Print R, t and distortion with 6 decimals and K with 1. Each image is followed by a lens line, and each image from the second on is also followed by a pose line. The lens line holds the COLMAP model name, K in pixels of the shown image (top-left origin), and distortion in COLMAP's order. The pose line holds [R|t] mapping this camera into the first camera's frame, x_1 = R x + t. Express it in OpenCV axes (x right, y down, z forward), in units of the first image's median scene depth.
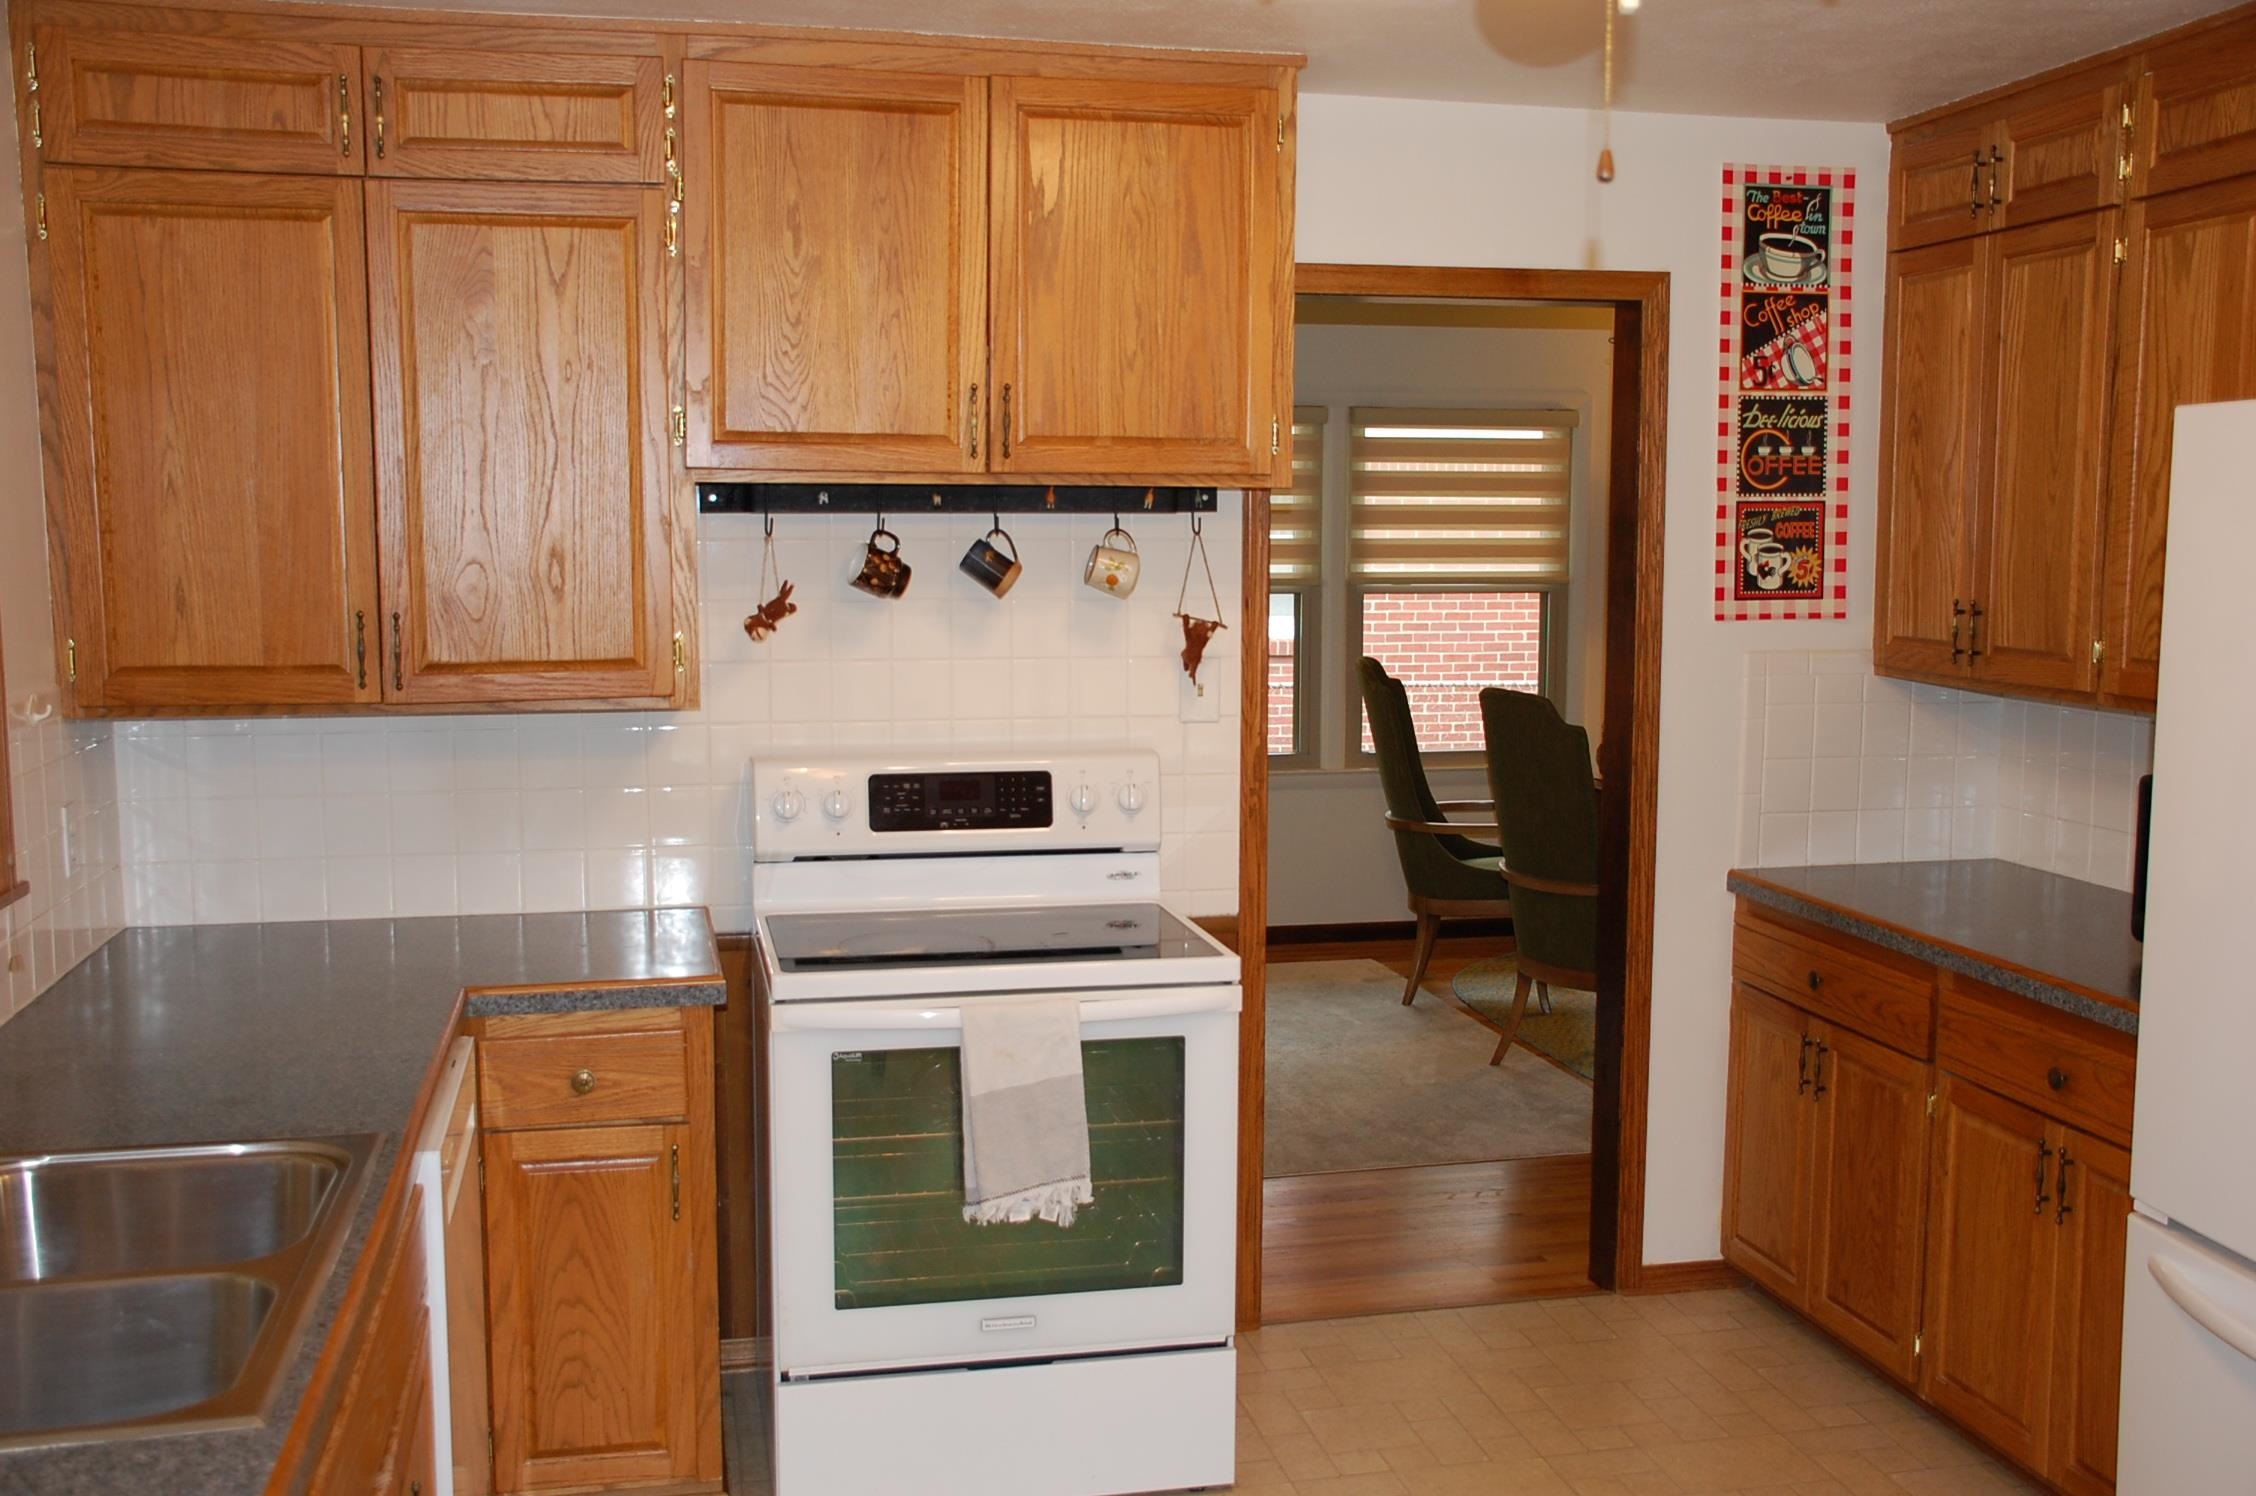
lens RADIAL K [[2118.8, 0, 1122.1], [0, 2118.8, 744.1], [0, 0, 1]] dist [-0.016976, 0.000000]
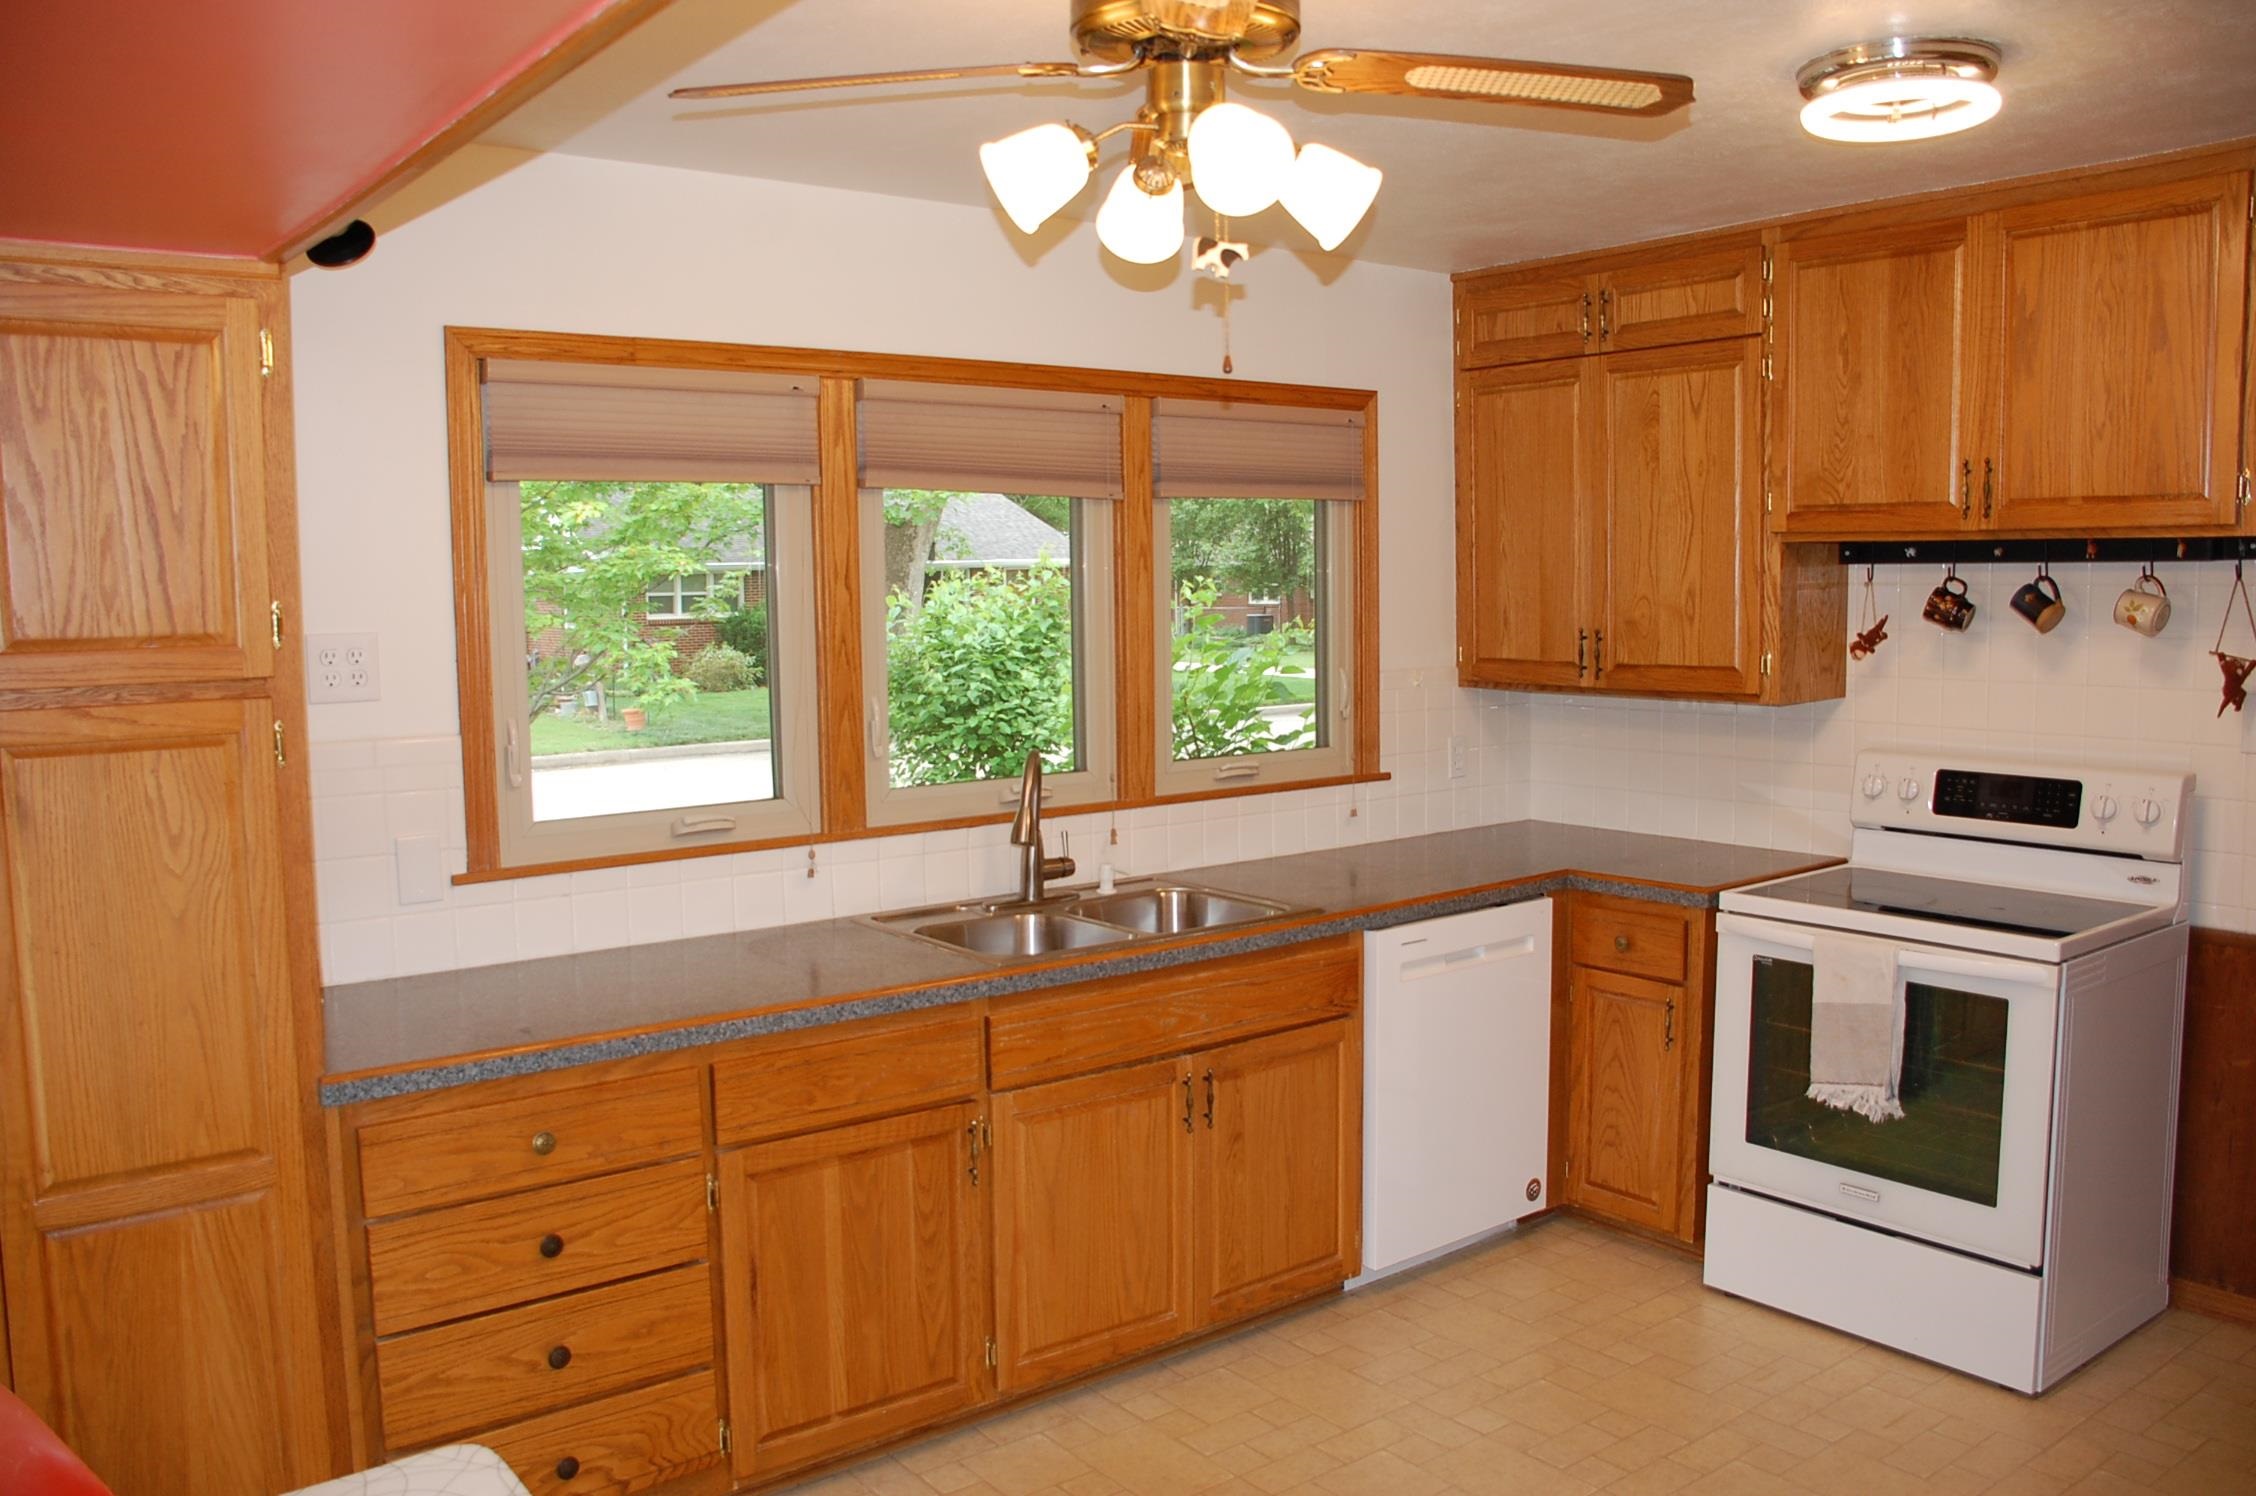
lens RADIAL K [[1774.2, 0, 1123.9], [0, 1774.2, 748.9], [0, 0, 1]] dist [-0.139470, 0.088204]
pose [[0.439087, 0.078378, -0.895019, 0.630275], [-0.080962, 0.995586, 0.047465, -0.007898], [0.894789, 0.051621, 0.443495, 0.113337]]
